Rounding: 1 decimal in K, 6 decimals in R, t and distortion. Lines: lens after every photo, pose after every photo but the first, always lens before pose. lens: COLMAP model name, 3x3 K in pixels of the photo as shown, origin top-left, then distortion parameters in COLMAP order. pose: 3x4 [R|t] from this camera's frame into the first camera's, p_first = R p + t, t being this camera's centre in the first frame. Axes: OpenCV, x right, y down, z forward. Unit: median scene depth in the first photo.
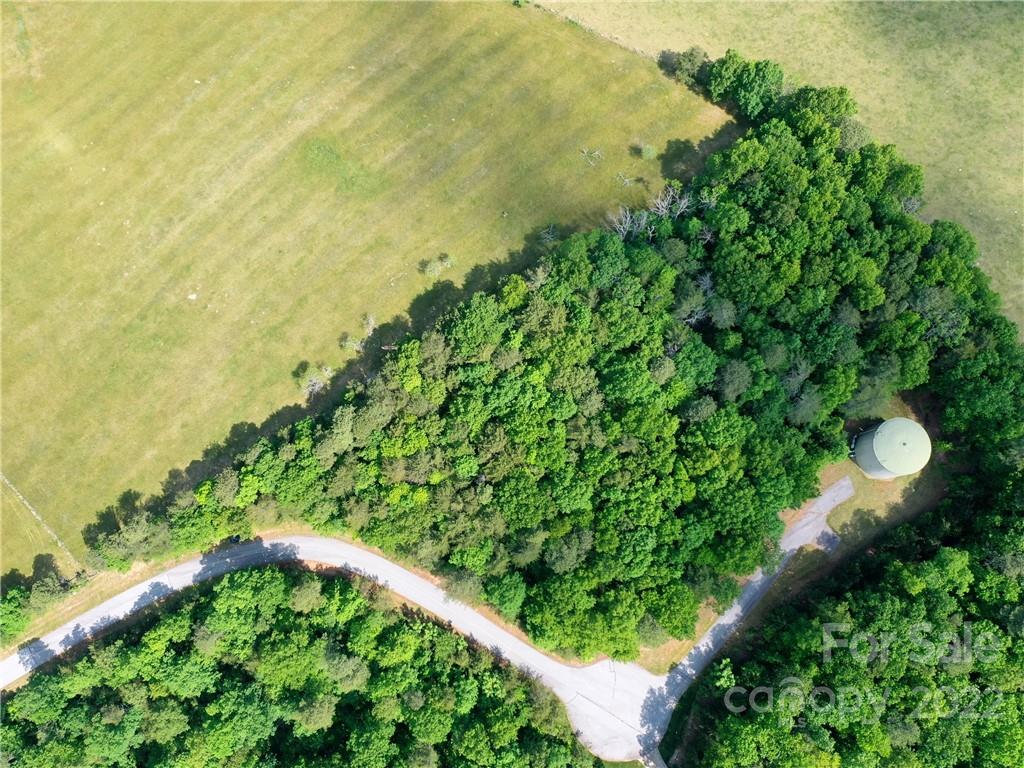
lens RADIAL K [[674.8, 0, 512.0], [0, 674.8, 384.0], [0, 0, 1]] dist [0.000453, -0.002331]
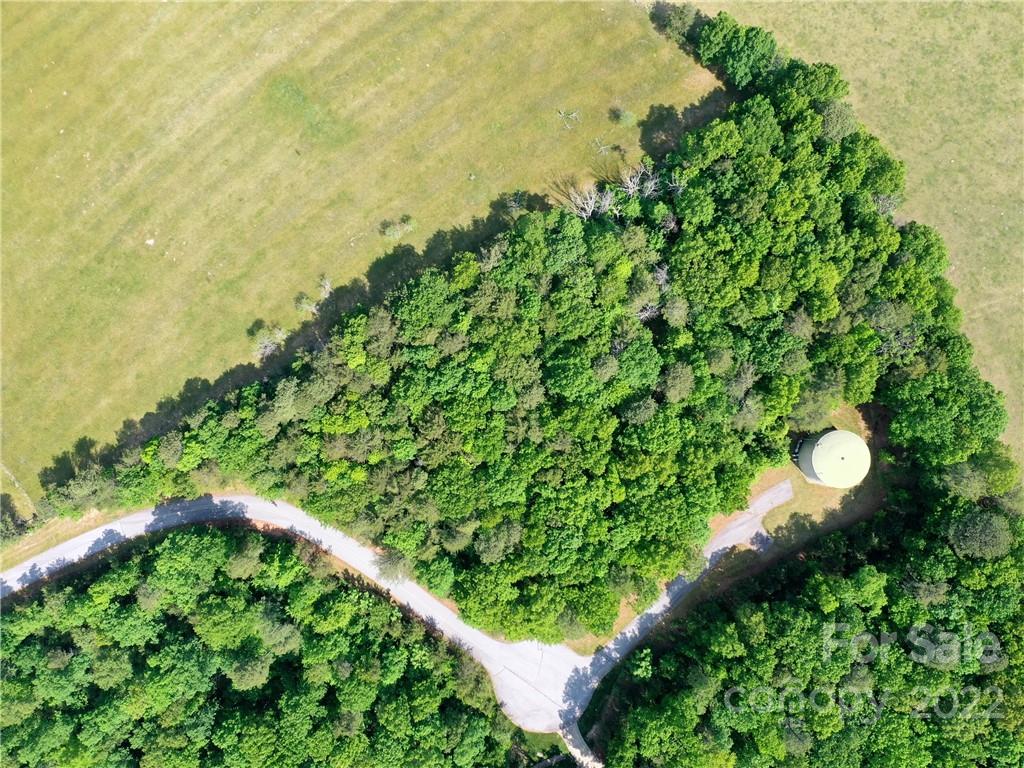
lens RADIAL K [[674.8, 0, 512.0], [0, 674.8, 384.0], [0, 0, 1]] dist [0.000453, -0.002331]
pose [[0.998068, 0.061929, -0.005105, 0.086419], [-0.060869, 0.990886, 0.120168, -0.099547], [0.012500, -0.119625, 0.992740, 0.020655]]
